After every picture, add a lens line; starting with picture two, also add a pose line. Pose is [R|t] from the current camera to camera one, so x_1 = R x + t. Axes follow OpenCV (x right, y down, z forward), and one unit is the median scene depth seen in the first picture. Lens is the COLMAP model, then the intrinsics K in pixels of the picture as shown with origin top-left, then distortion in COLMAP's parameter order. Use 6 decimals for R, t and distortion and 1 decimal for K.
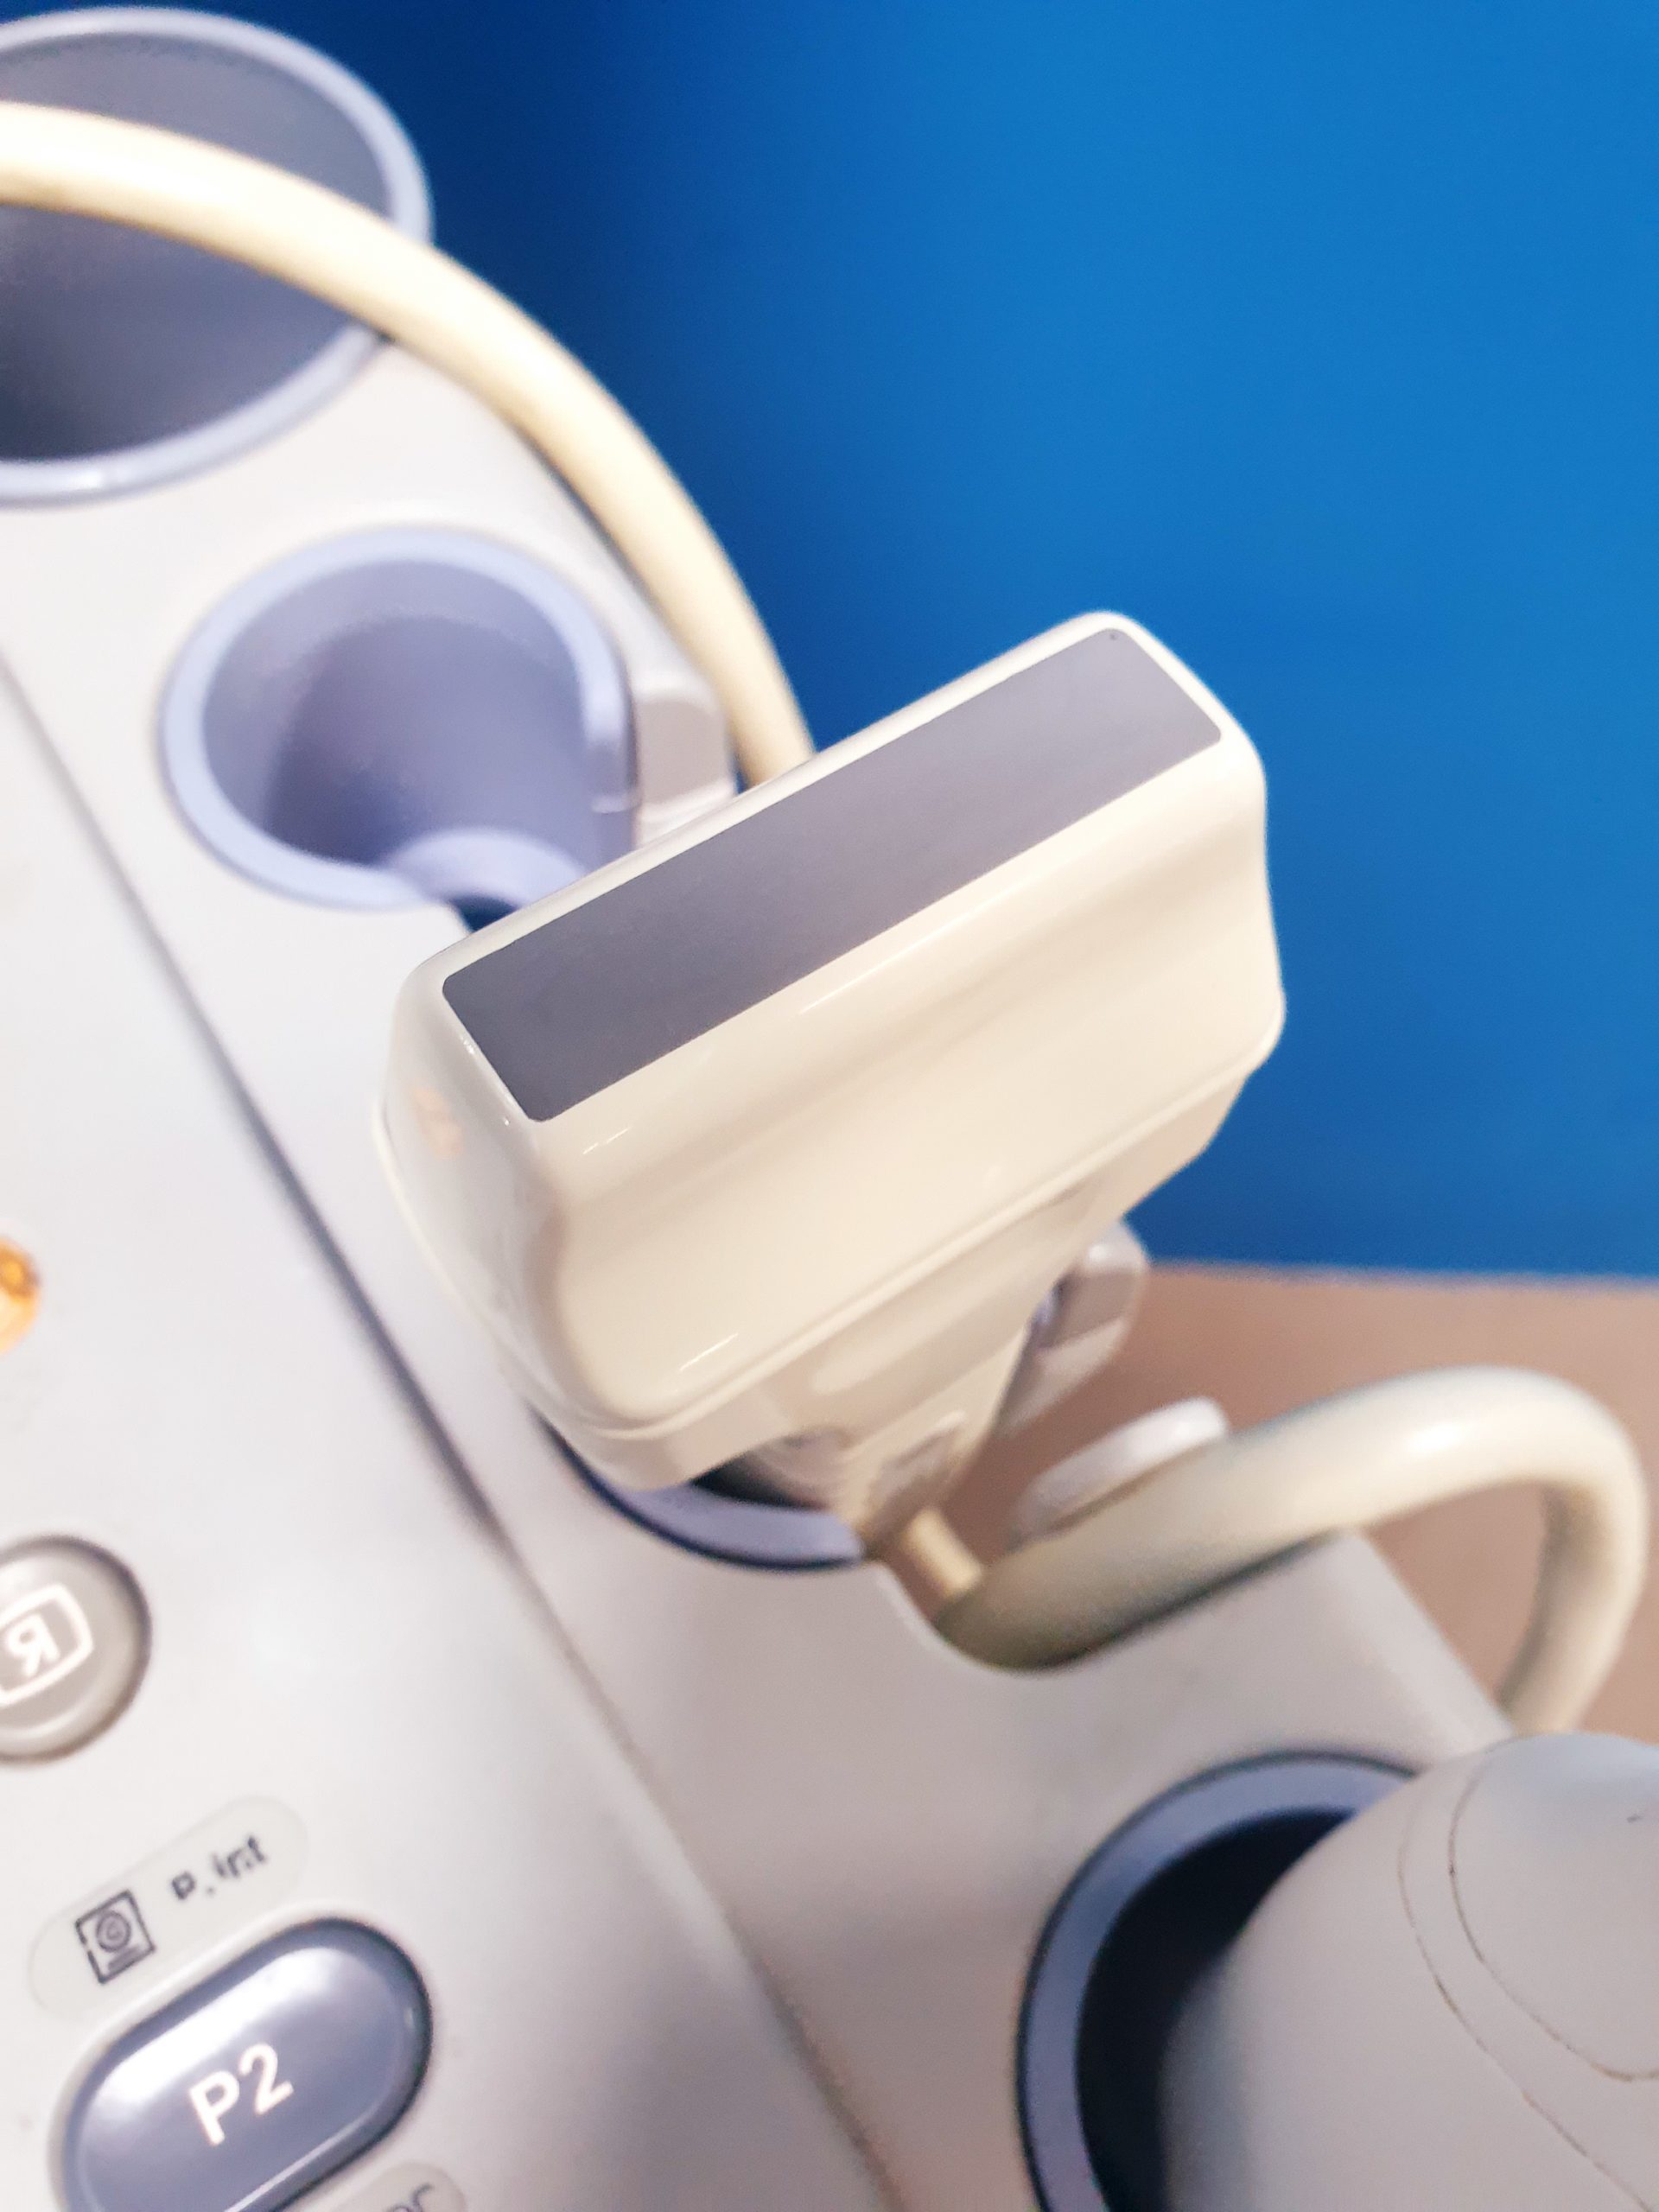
lens RADIAL K [[1754.2, 0, 829.5], [0, 1754.2, 1106.0], [0, 0, 1]] dist [-0.000572, 0.057328]
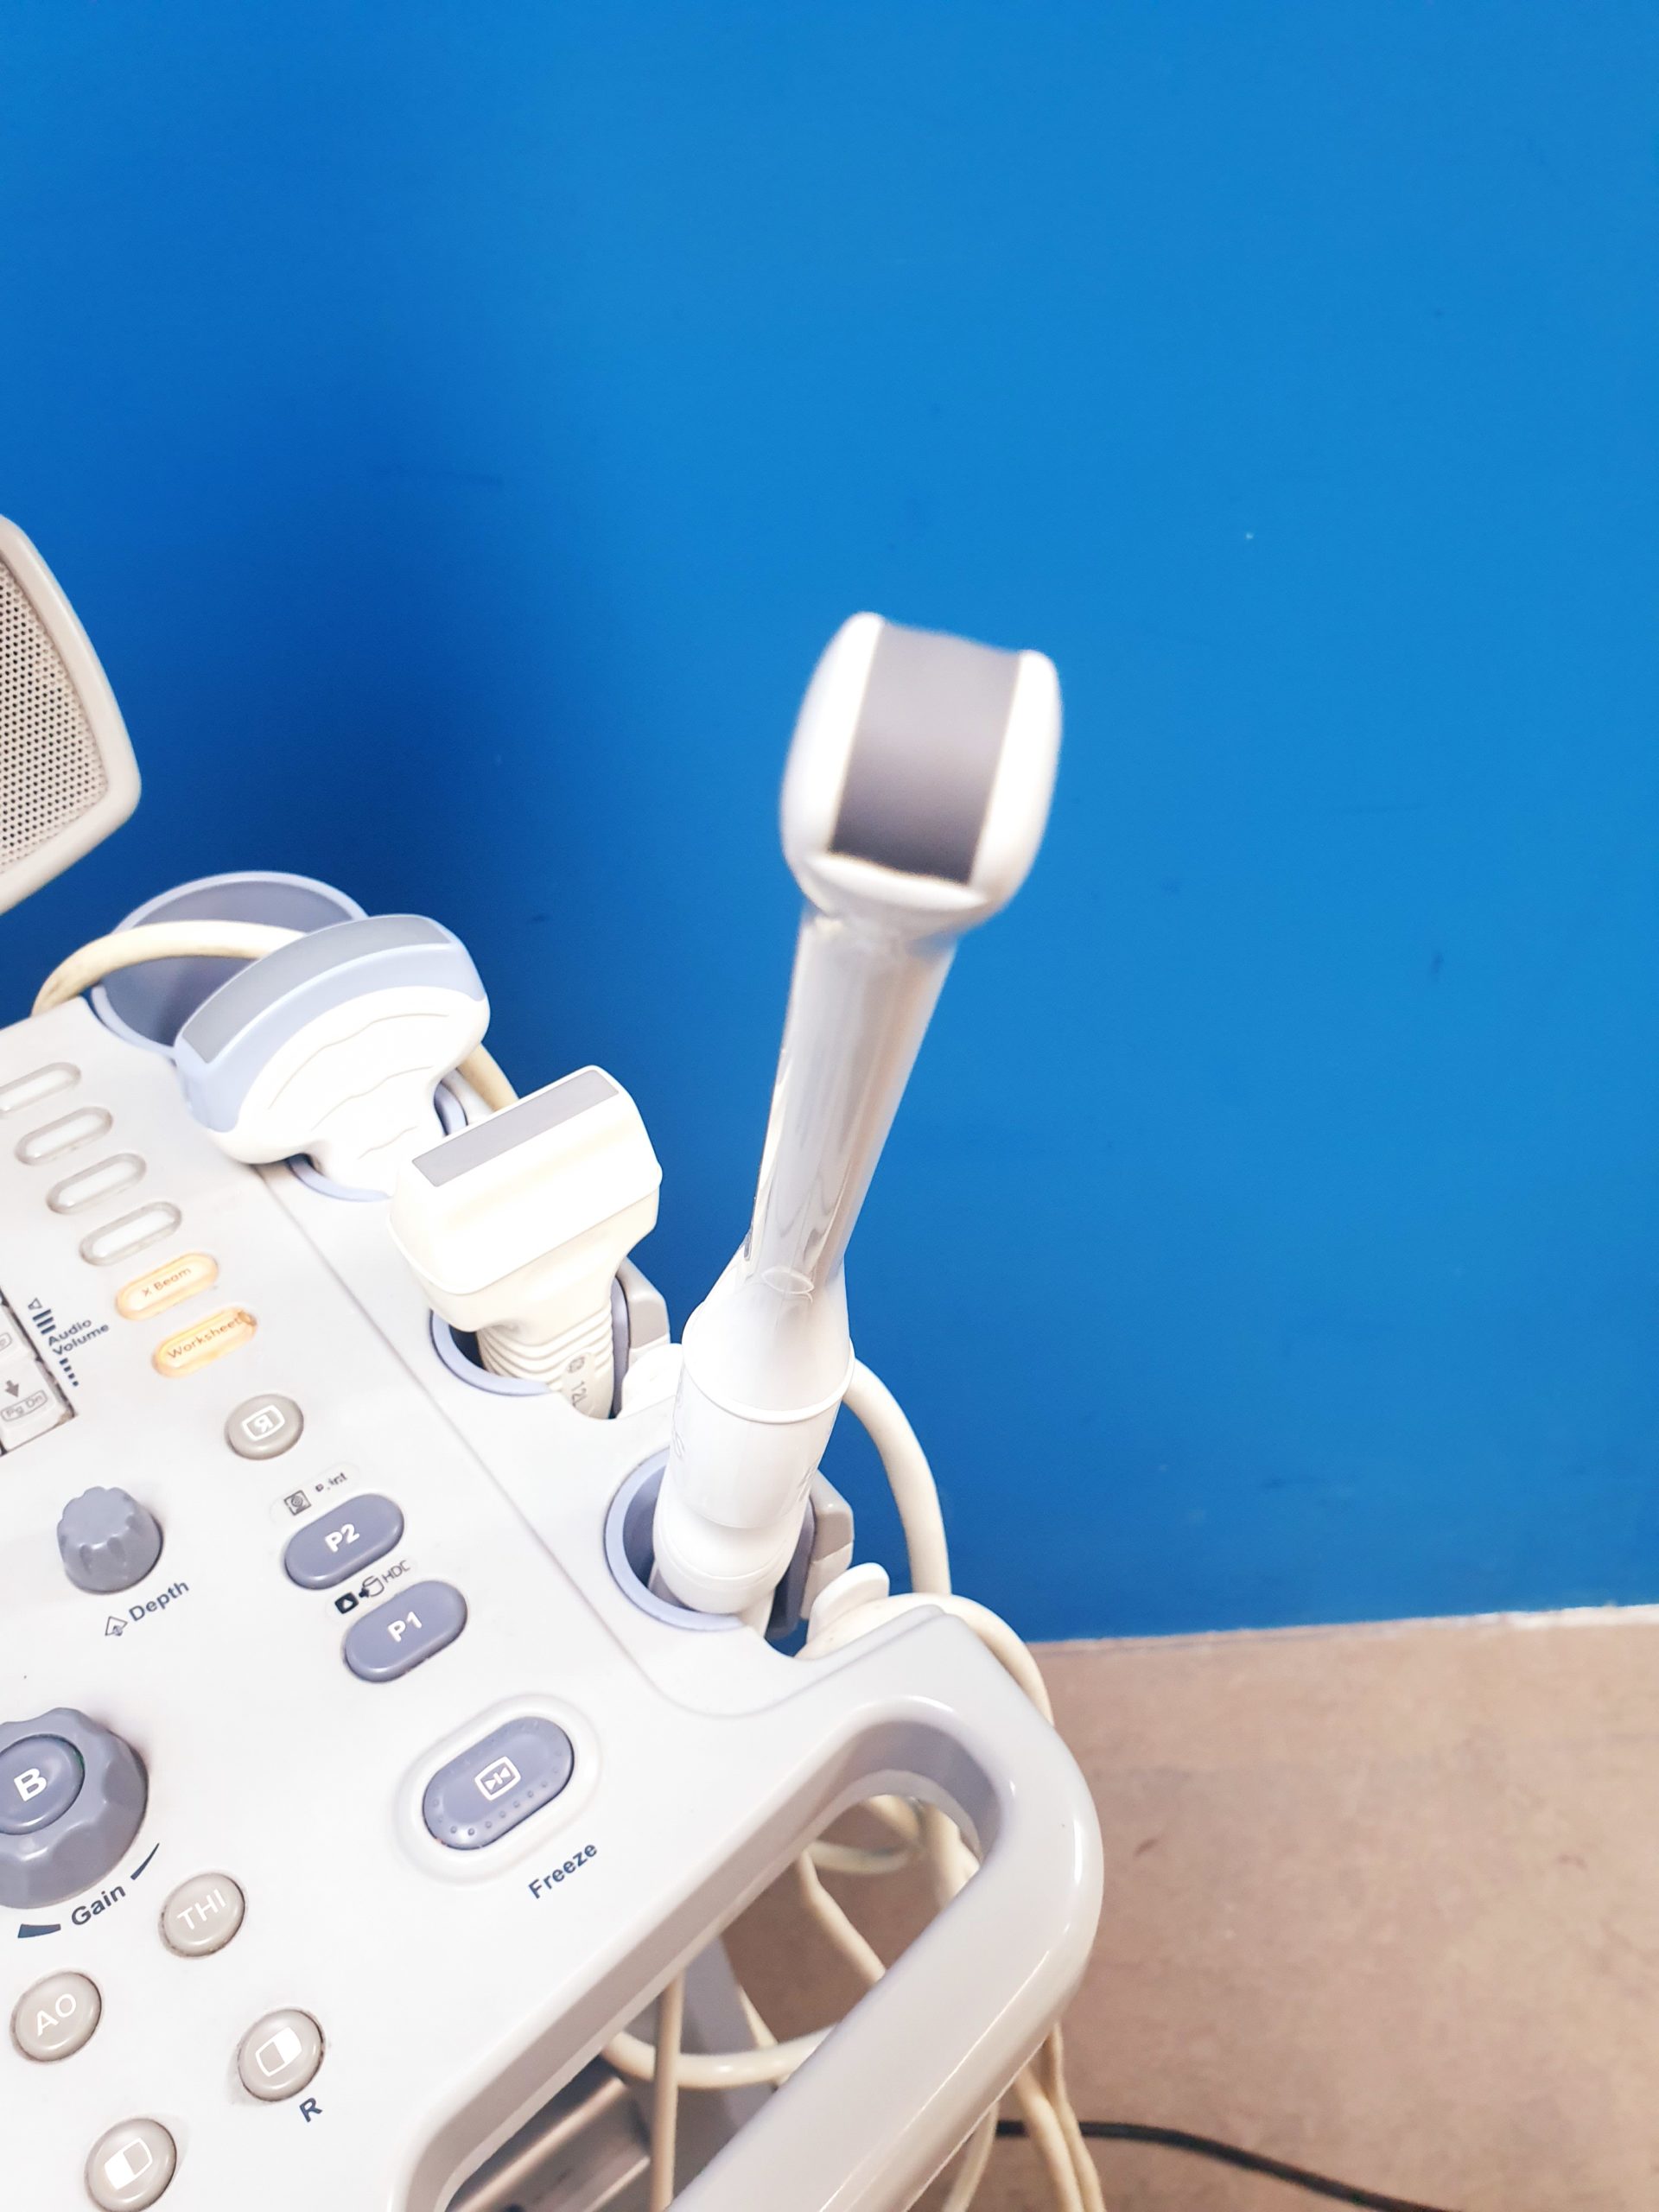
lens RADIAL K [[1820.9, 0, 829.5], [0, 1820.9, 1106.0], [0, 0, 1]] dist [0.001280, 0.005663]
pose [[0.996022, -0.060985, 0.064964, 0.334423], [0.078079, 0.948646, -0.306553, 0.838746], [-0.042932, 0.310406, 0.949634, -2.167189]]
